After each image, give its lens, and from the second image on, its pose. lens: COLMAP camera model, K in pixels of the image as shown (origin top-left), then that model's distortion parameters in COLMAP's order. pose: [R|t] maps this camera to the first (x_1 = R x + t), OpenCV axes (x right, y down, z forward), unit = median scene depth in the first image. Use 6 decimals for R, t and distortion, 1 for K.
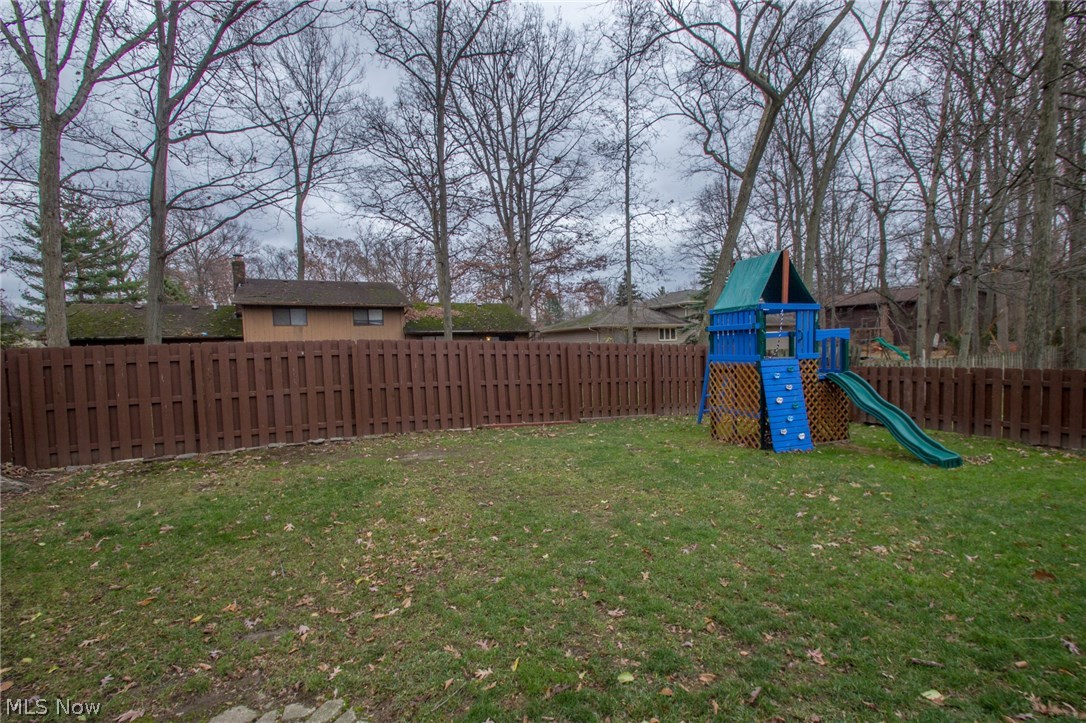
lens RADIAL K [[517.9, 0, 550.8], [0, 517.9, 379.9], [0, 0, 1]] dist [0.024913, -0.028631]
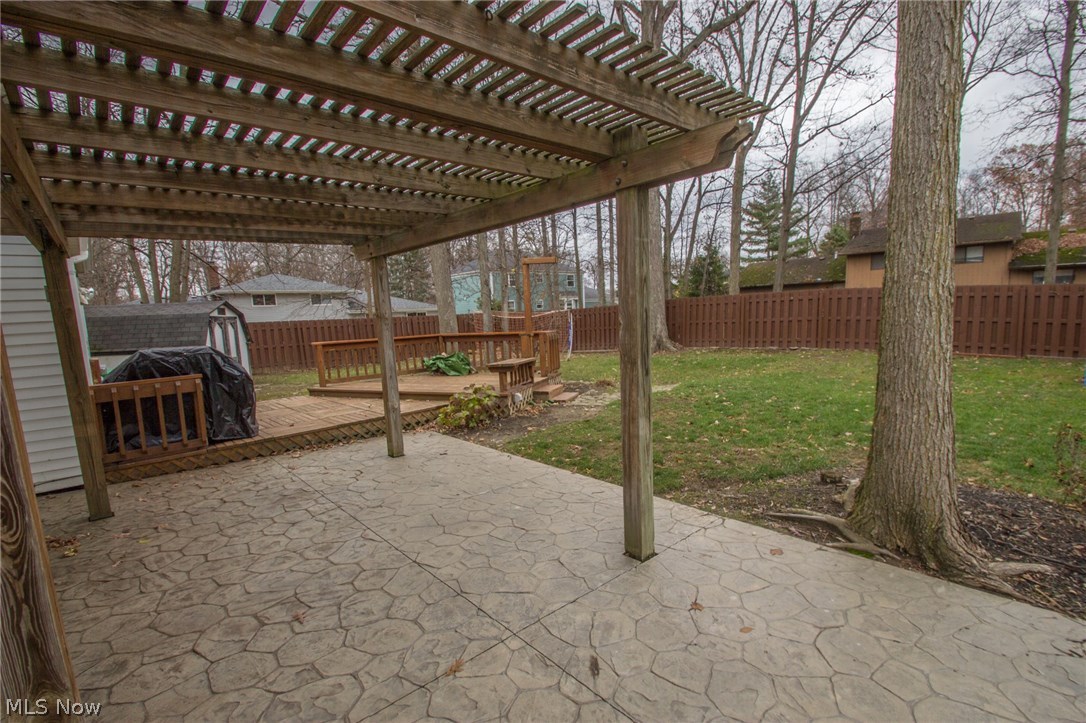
lens RADIAL K [[498.9, 0, 549.7], [0, 498.9, 380.9], [0, 0, 1]] dist [0.023211, -0.021965]
pose [[0.382455, 0.139583, -0.913370, 0.297166], [-0.020204, 0.989550, 0.142766, 0.000110], [0.923753, -0.036148, 0.381278, -0.158673]]
